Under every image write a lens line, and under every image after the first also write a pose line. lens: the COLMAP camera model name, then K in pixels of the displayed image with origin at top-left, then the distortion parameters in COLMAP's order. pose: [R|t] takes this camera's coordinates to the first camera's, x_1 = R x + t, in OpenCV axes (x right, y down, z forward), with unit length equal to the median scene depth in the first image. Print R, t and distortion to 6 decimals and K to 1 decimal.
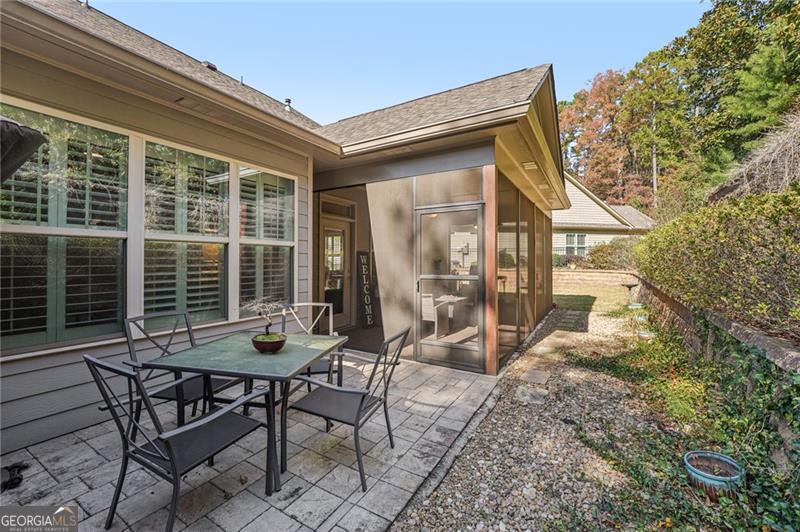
lens RADIAL K [[324.6, 0, 398.1], [0, 324.6, 261.7], [0, 0, 1]] dist [-0.016866, 0.000100]
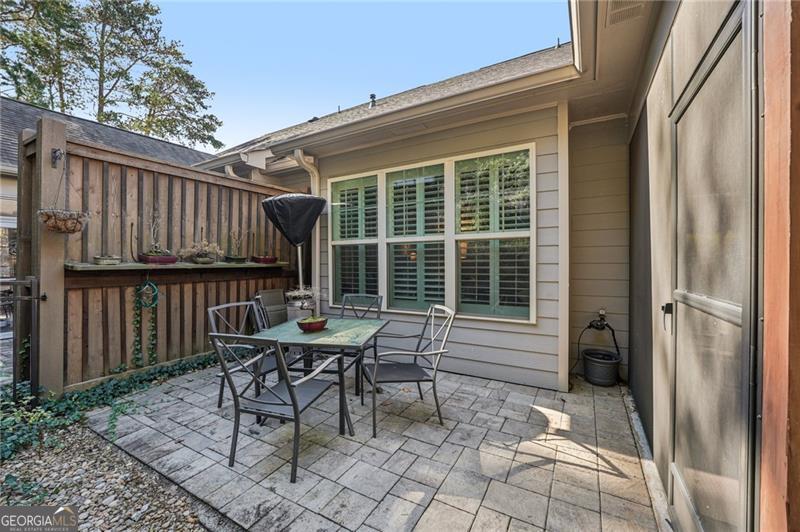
lens RADIAL K [[323.8, 0, 398.1], [0, 323.8, 266.2], [0, 0, 1]] dist [-0.015715, 0.000864]
pose [[0.018788, 0.018998, -0.999643, 0.564902], [0.005639, 0.999802, 0.019107, 0.005768], [0.999808, -0.005996, 0.018677, 0.888537]]
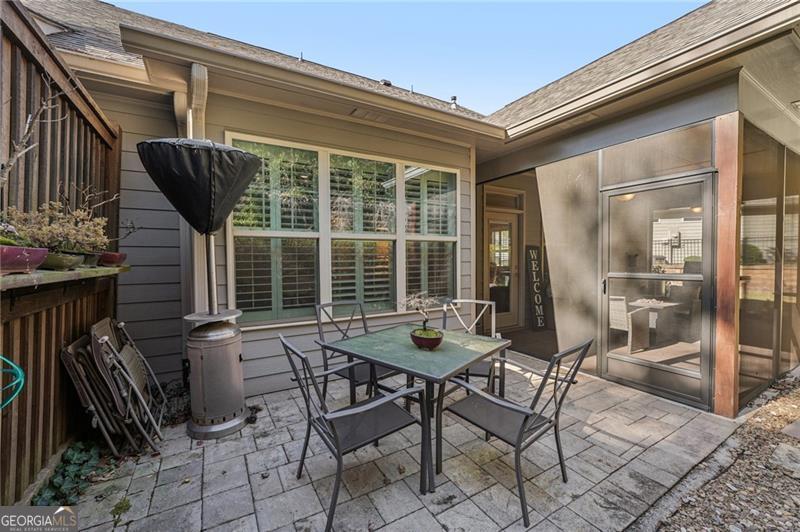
lens RADIAL K [[323.8, 0, 398.1], [0, 323.8, 266.2], [0, 0, 1]] dist [-0.015715, 0.000864]
pose [[0.873926, 0.007155, -0.486006, 0.002362], [0.005517, 0.999681, 0.024638, 0.003775], [0.486027, -0.024213, 0.873608, 0.067406]]
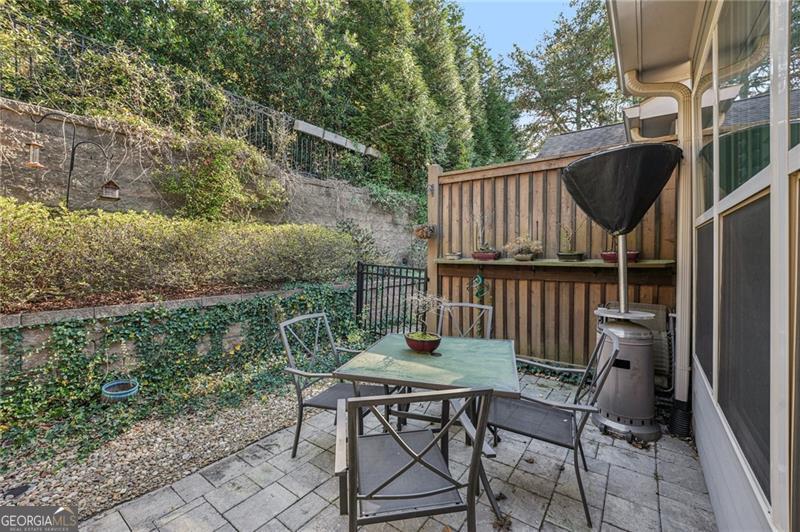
lens RADIAL K [[329.0, 0, 396.8], [0, 329.0, 255.6], [0, 0, 1]] dist [-0.017613, 0.004395]
pose [[-0.995531, -0.002859, 0.094393, -0.281048], [-0.002753, 0.999995, 0.001253, -0.002423], [-0.094396, 0.000988, -0.995534, 1.347175]]
